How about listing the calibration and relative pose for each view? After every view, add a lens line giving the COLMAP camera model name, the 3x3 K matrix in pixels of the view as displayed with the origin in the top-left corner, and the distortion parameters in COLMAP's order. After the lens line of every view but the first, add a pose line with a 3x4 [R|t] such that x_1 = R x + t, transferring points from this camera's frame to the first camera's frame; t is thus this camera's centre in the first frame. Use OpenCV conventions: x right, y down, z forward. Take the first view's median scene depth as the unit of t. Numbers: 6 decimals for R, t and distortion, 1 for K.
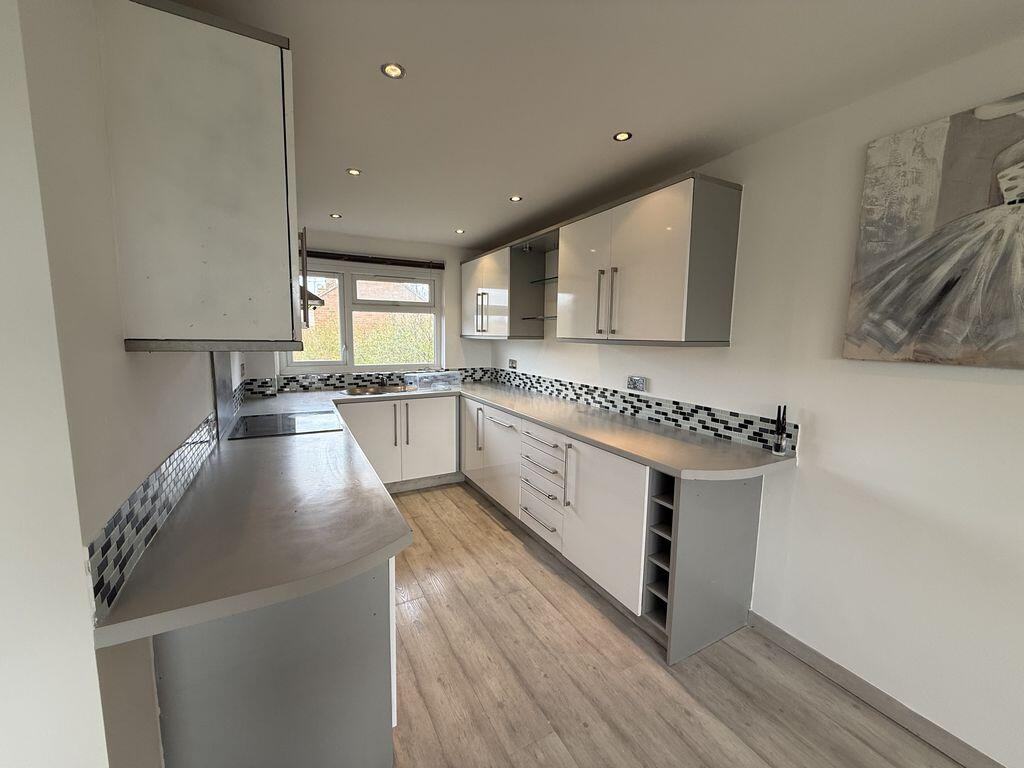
lens RADIAL K [[408.6, 0, 509.7], [0, 408.6, 383.7], [0, 0, 1]] dist [-0.000631, 0.000083]
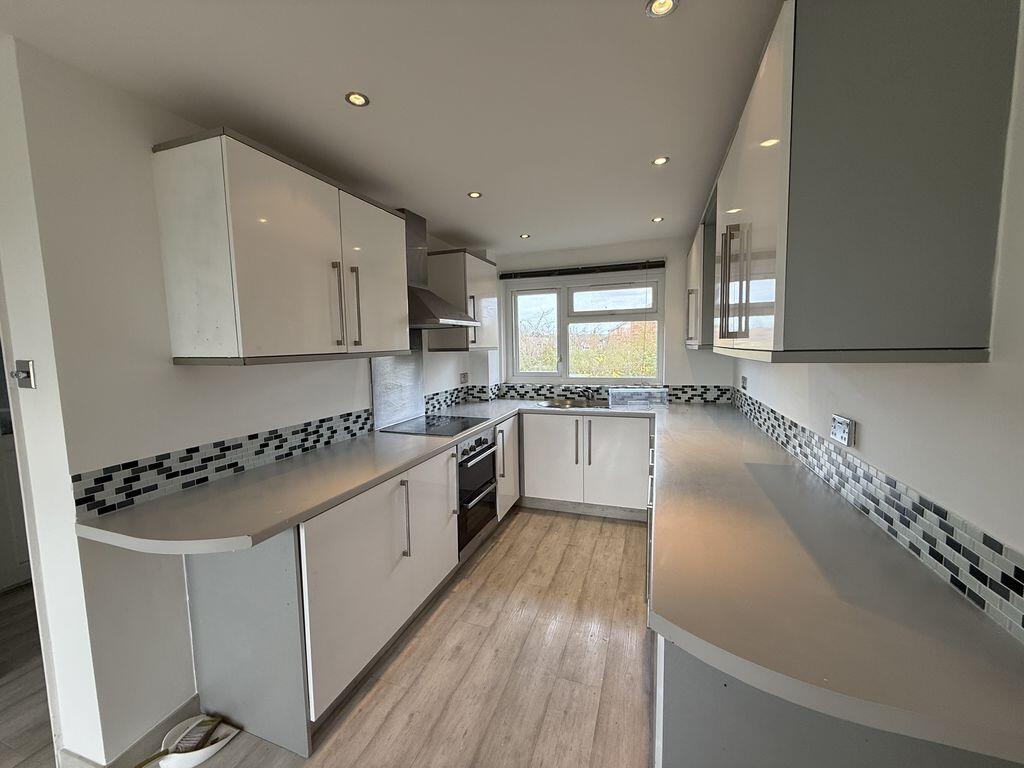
lens RADIAL K [[408.6, 0, 509.7], [0, 408.6, 384.0], [0, 0, 1]] dist [-0.000631, 0.000083]
pose [[0.666012, 0.045876, -0.744529, 0.301045], [-0.064227, 0.997927, 0.004036, -0.024938], [0.743171, 0.045130, 0.667578, 0.238590]]
